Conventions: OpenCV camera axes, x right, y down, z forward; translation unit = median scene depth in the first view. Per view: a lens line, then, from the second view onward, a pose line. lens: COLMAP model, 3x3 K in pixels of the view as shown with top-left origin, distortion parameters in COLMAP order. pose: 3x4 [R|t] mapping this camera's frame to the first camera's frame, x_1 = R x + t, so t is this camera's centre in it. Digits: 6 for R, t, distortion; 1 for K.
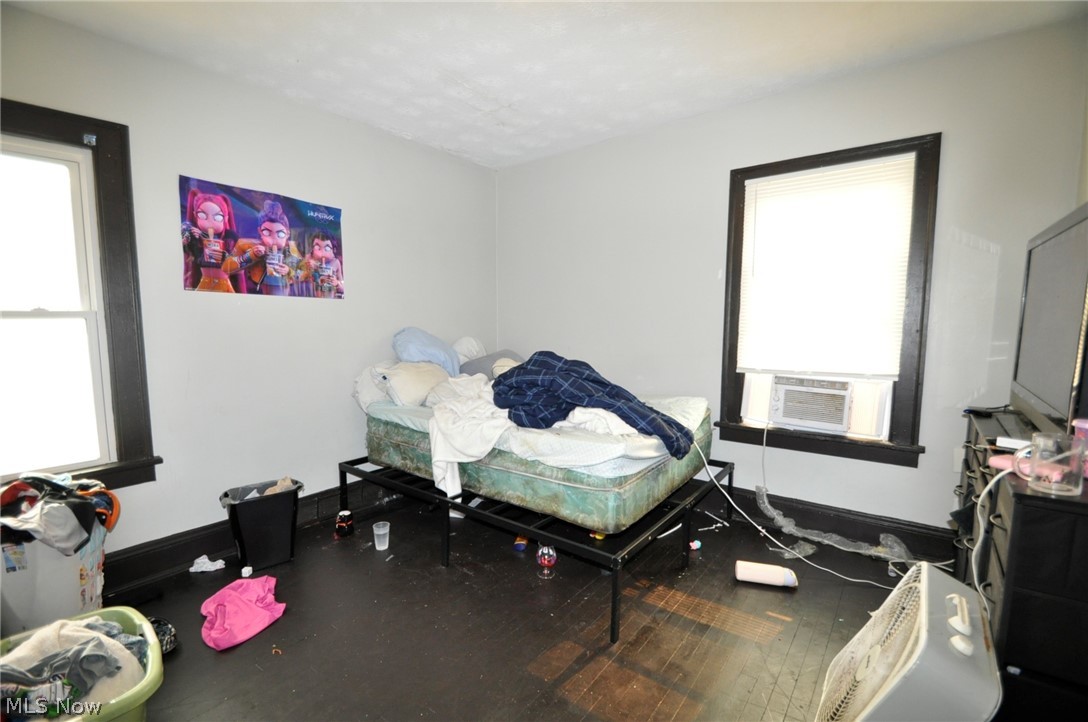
lens RADIAL K [[488.3, 0, 536.1], [0, 488.3, 368.6], [0, 0, 1]] dist [0.010782, -0.000694]
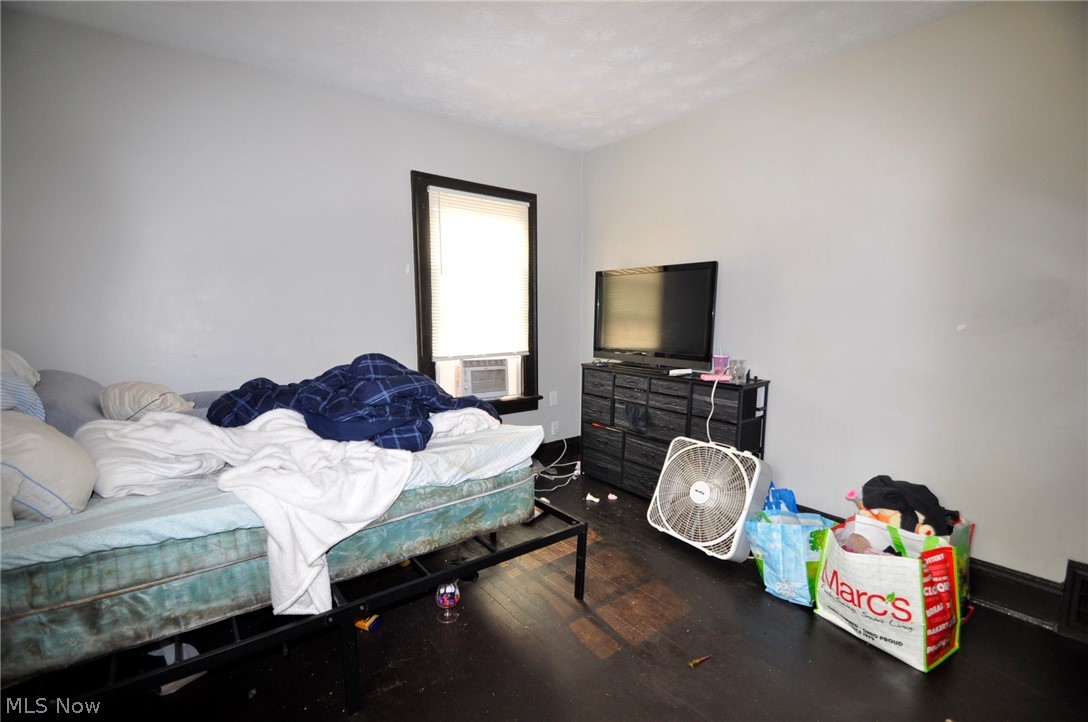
lens RADIAL K [[488.3, 0, 536.1], [0, 488.3, 368.6], [0, 0, 1]] dist [0.010782, -0.000694]
pose [[0.248332, -0.106419, 0.962811, -0.690476], [0.098726, 0.991552, 0.084132, -0.055449], [-0.963631, 0.074162, 0.256741, 0.596238]]
